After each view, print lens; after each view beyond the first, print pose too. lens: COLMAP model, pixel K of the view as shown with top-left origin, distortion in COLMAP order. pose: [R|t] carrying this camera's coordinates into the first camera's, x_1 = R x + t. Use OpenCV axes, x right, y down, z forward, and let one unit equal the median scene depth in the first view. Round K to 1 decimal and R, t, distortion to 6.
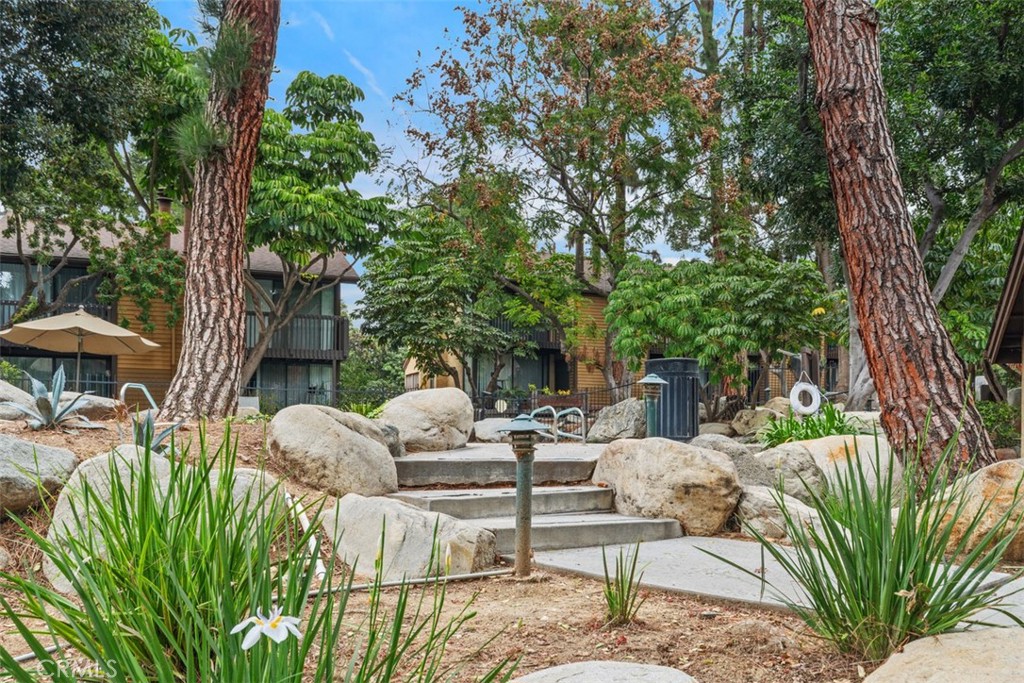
lens RADIAL K [[852.4, 0, 512.0], [0, 852.4, 341.5], [0, 0, 1]] dist [0.000979, 0.000376]
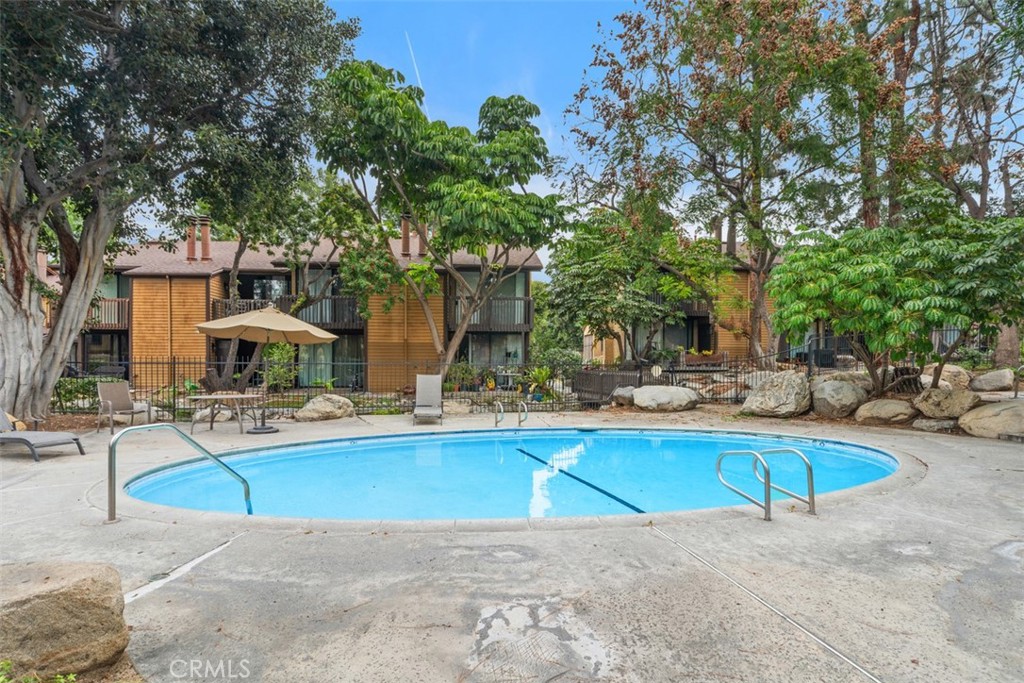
lens RADIAL K [[535.9, 0, 517.3], [0, 535.9, 388.0], [0, 0, 1]] dist [-0.003107, -0.000167]
pose [[0.966790, 0.005035, -0.255523, -0.009030], [0.032783, 0.989103, 0.143526, -0.012526], [0.253461, -0.147136, 0.956090, 0.229854]]
